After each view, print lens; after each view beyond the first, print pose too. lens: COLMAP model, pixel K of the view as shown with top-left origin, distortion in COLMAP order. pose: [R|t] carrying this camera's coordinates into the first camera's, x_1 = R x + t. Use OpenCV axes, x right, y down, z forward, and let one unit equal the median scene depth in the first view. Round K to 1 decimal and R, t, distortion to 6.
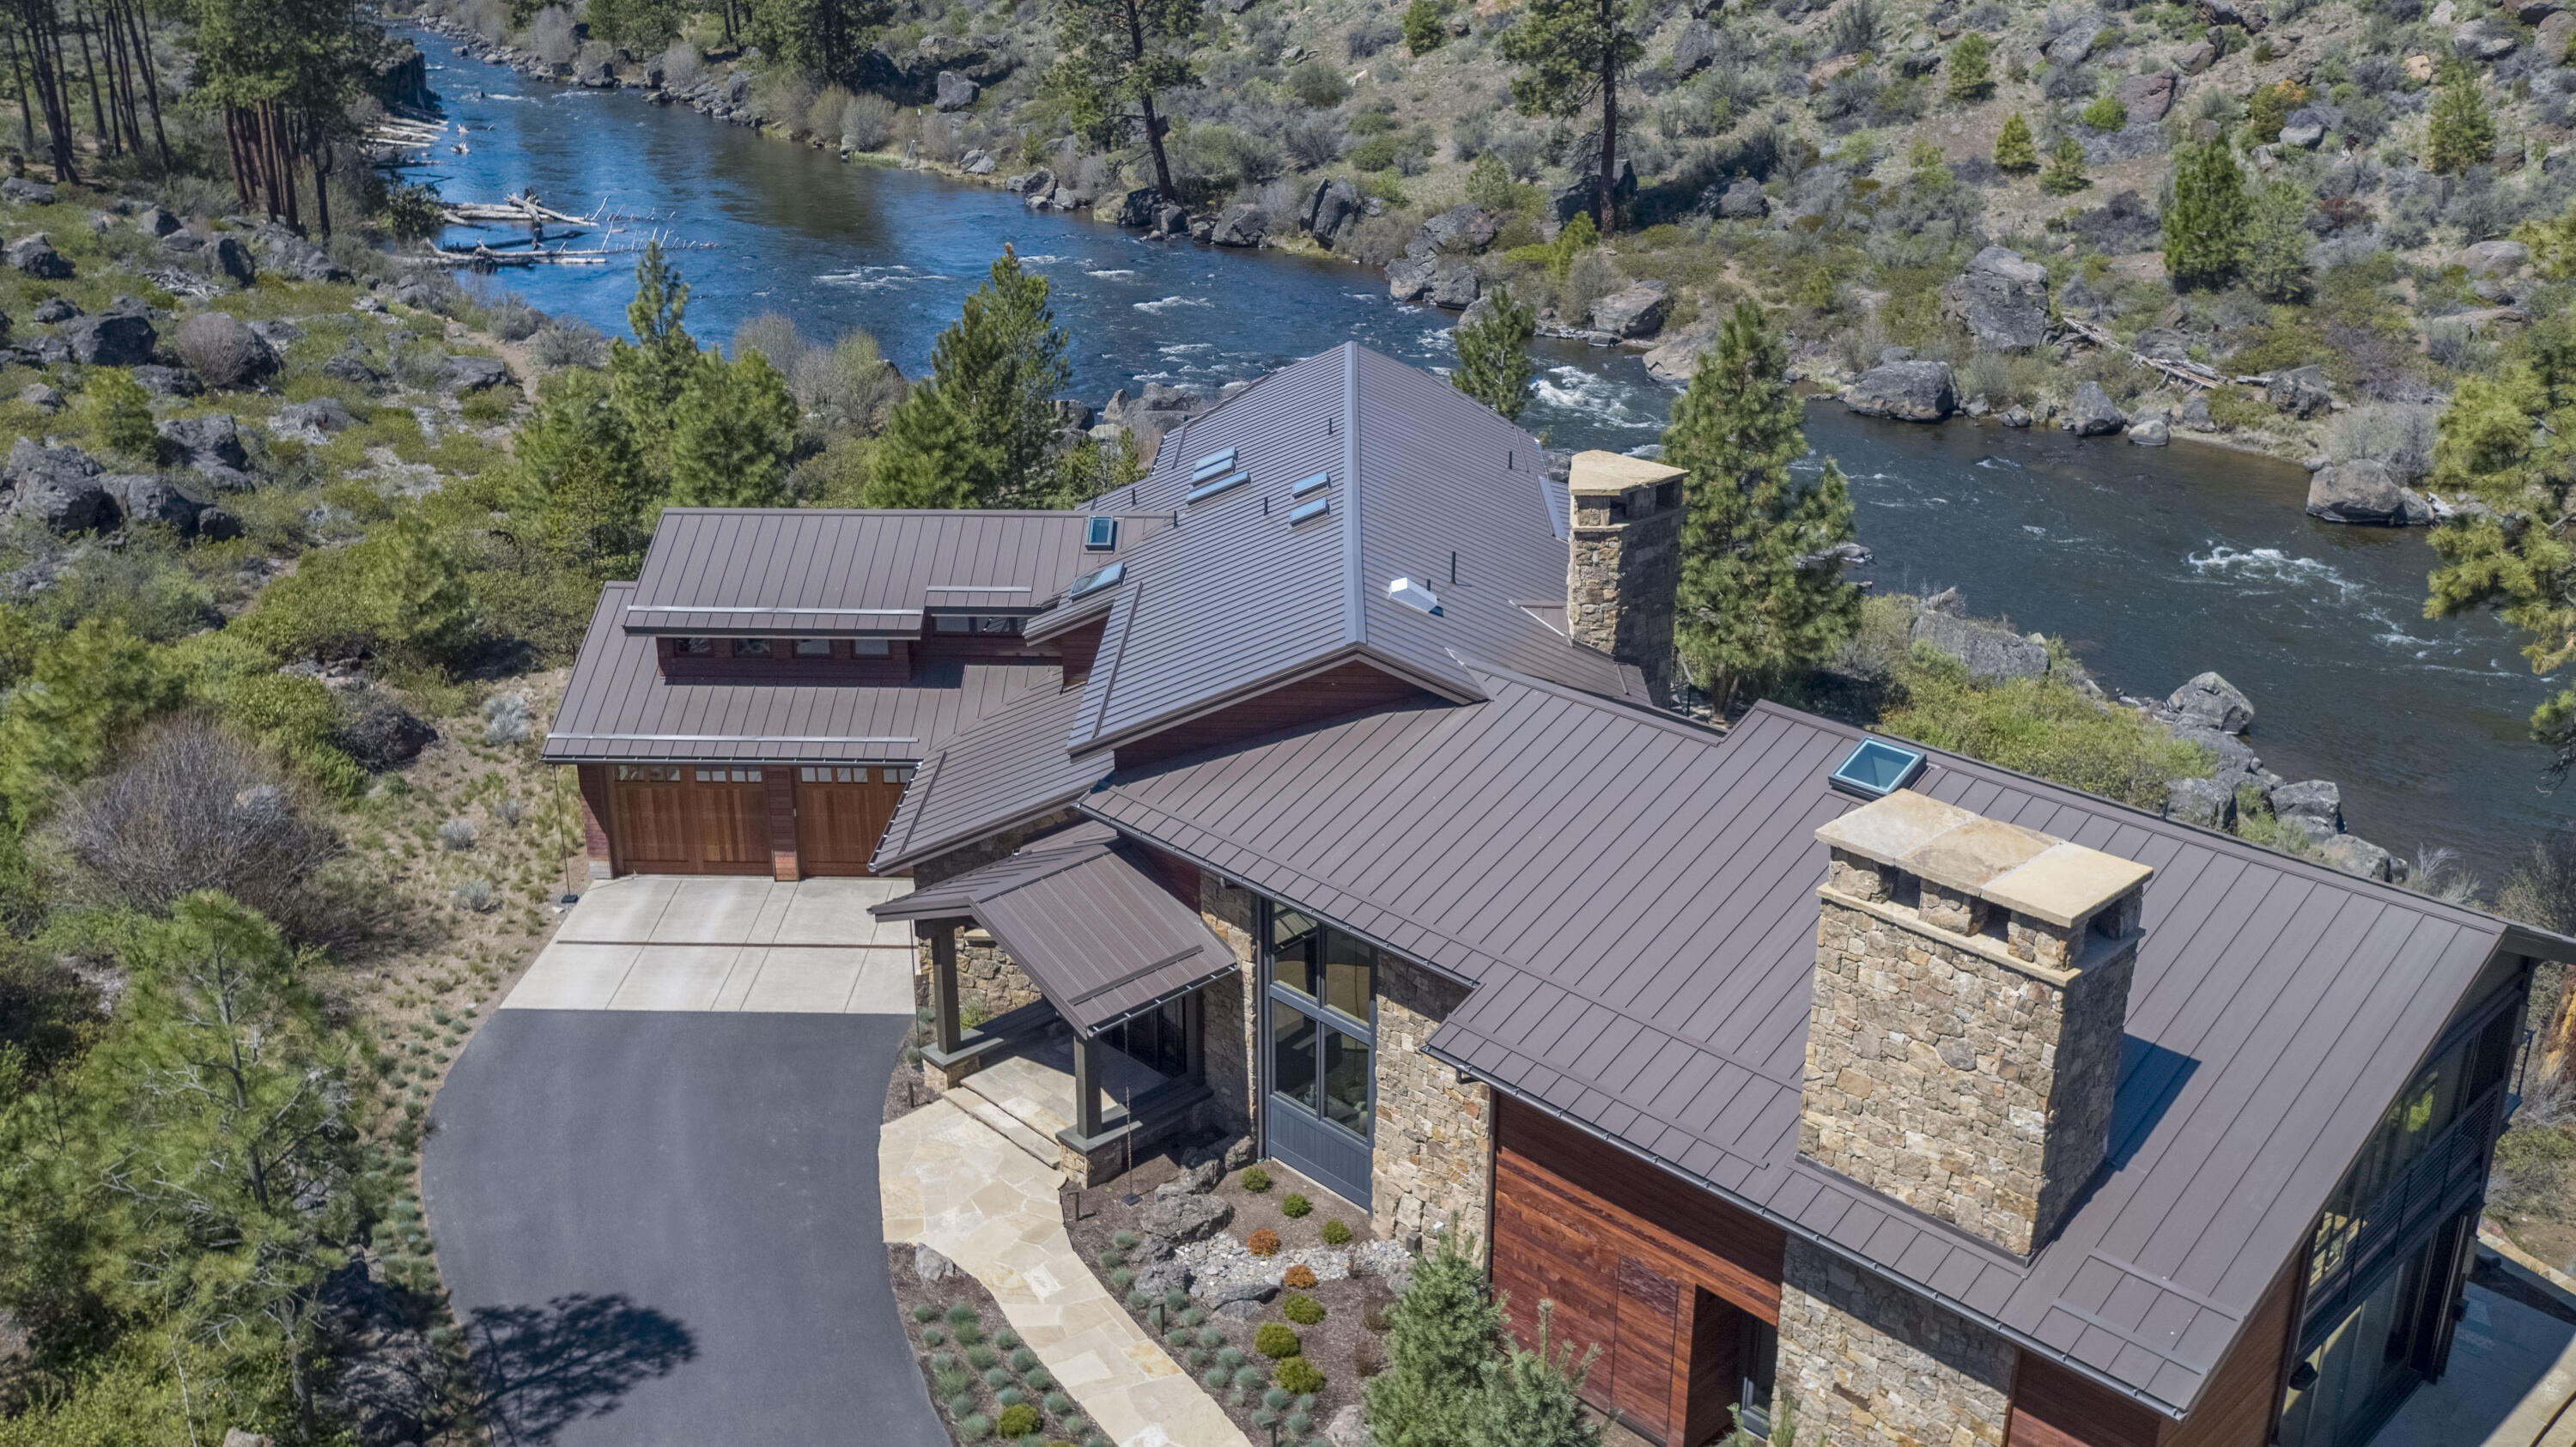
lens RADIAL K [[2242.2, 0, 1288.0], [0, 2242.2, 723.5], [0, 0, 1]] dist [-0.002170, -0.000083]
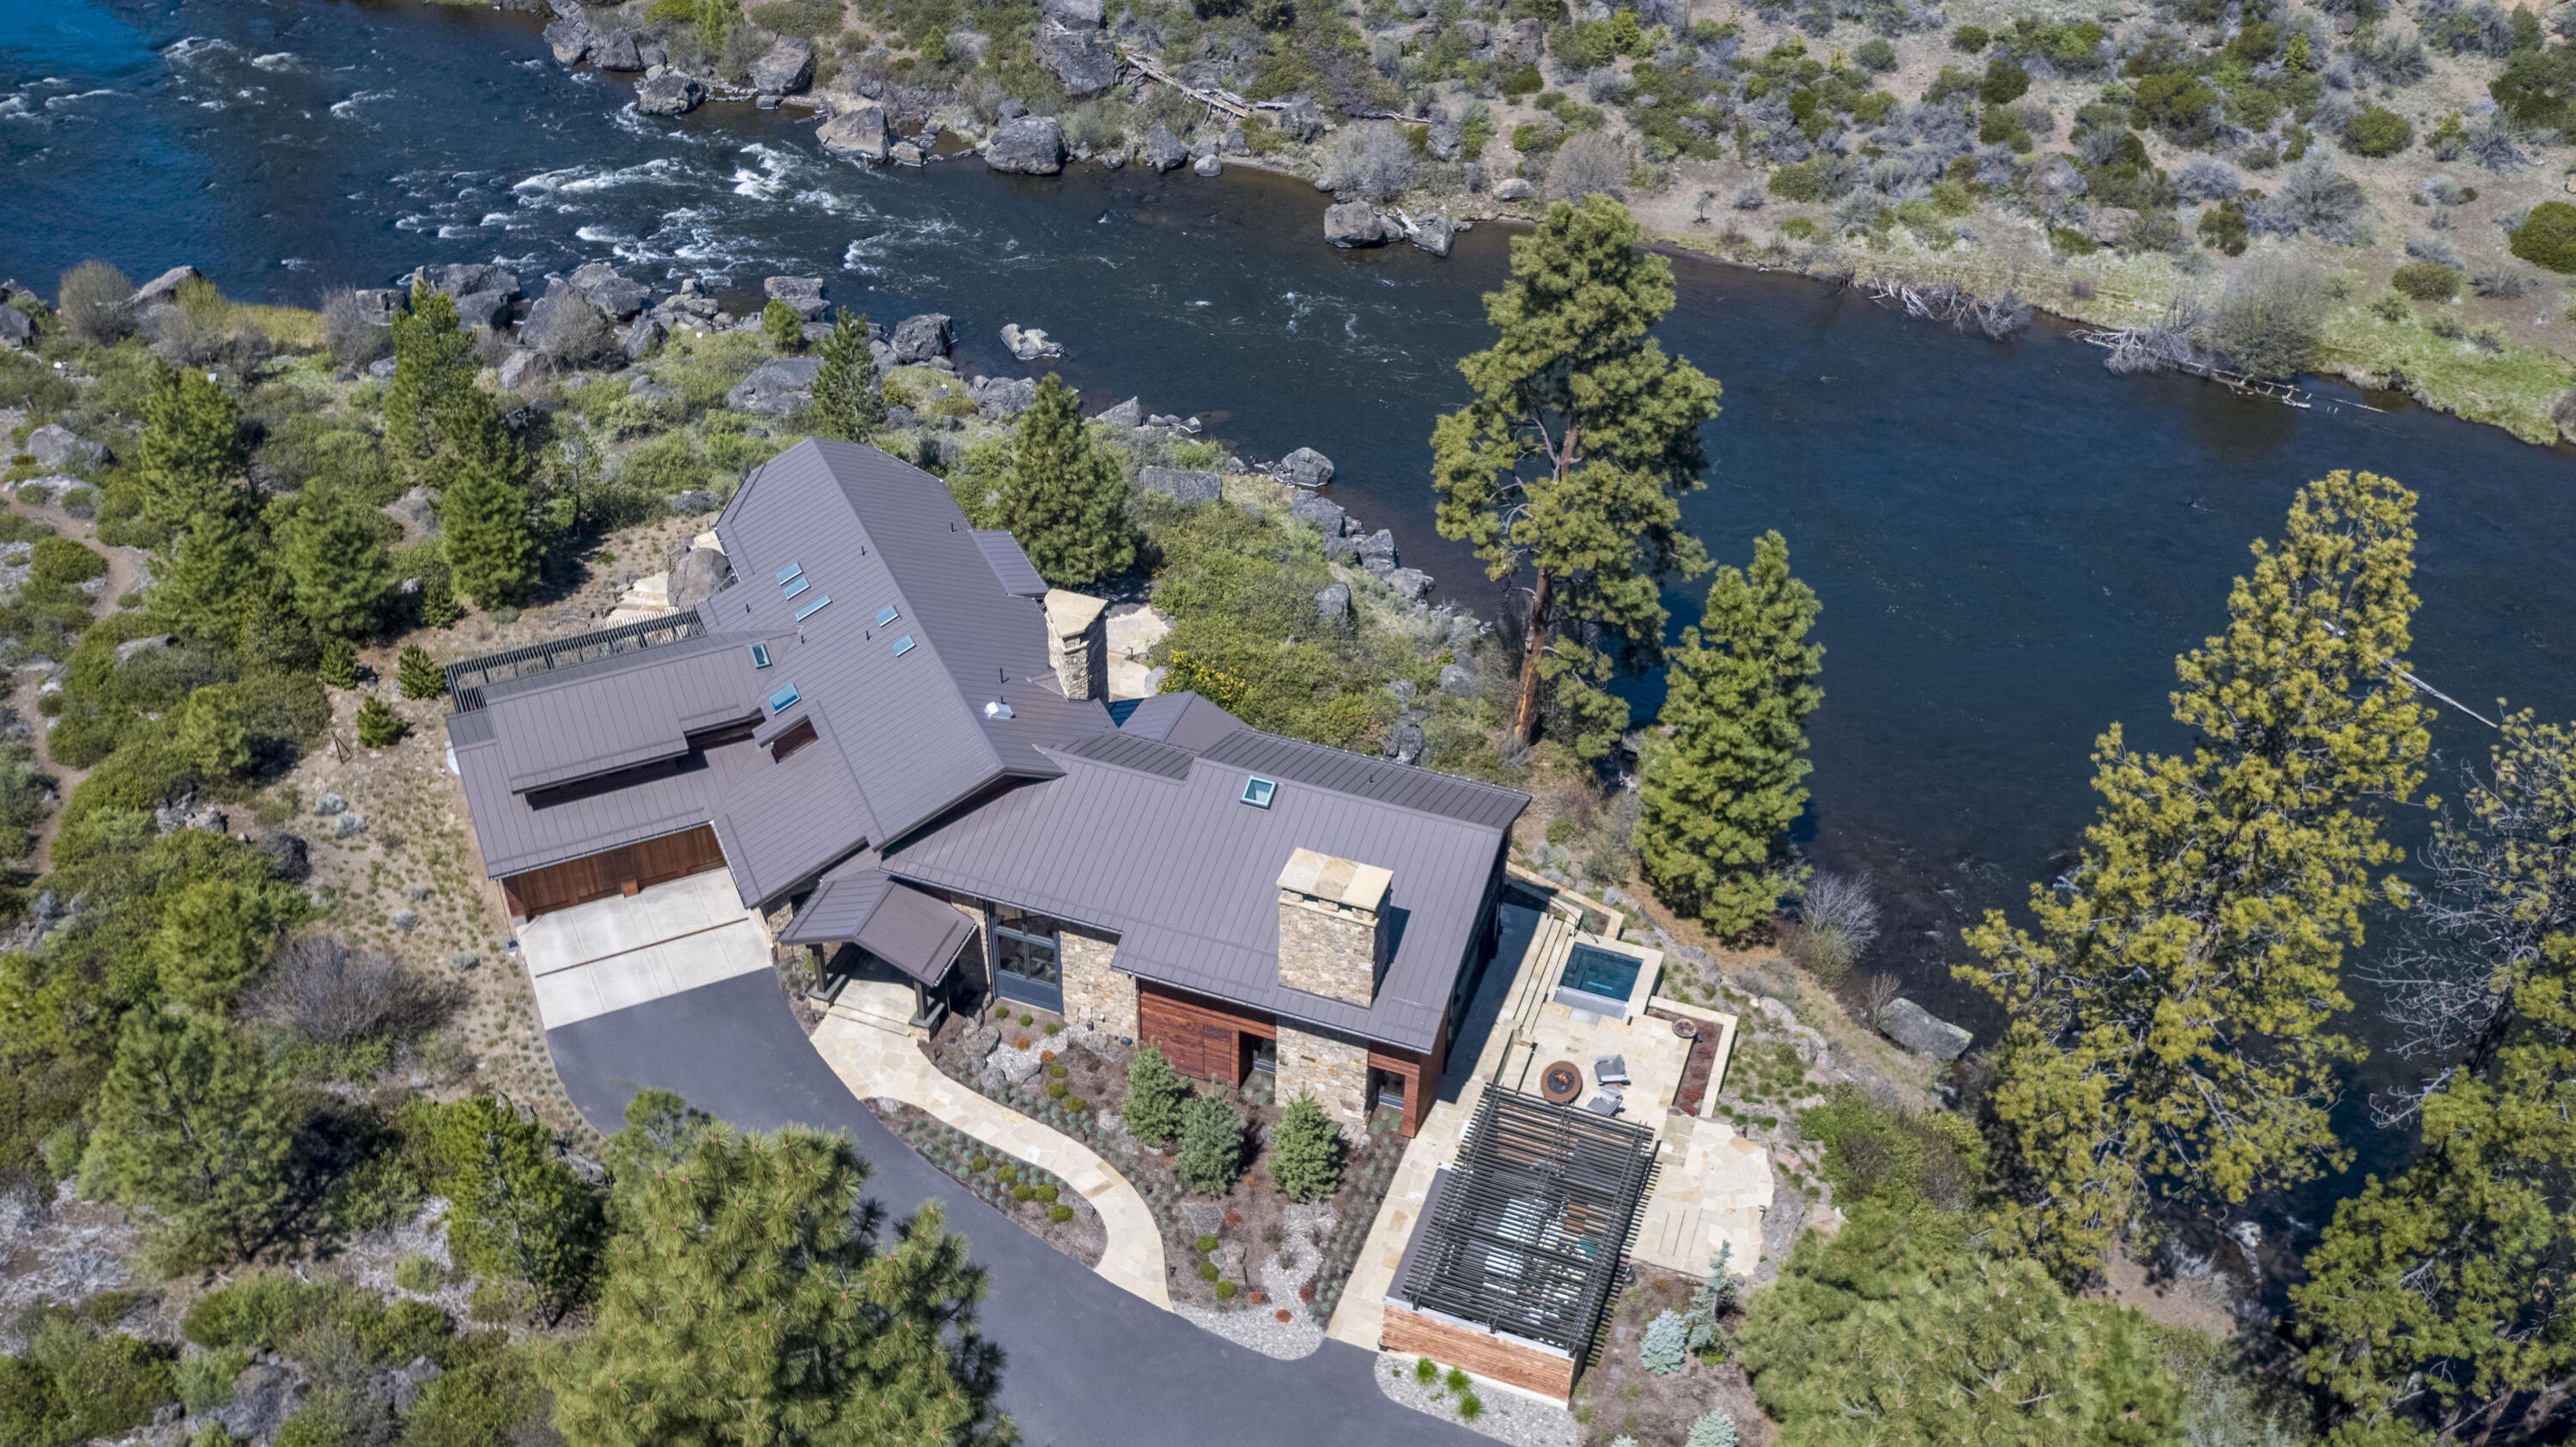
lens RADIAL K [[2242.2, 0, 1288.0], [0, 2242.2, 723.5], [0, 0, 1]] dist [-0.002170, -0.000083]
pose [[0.896404, -0.257032, 0.361100, -0.359925], [0.145850, 0.940370, 0.307296, -0.512801], [-0.418553, -0.222795, 0.880440, -0.707787]]
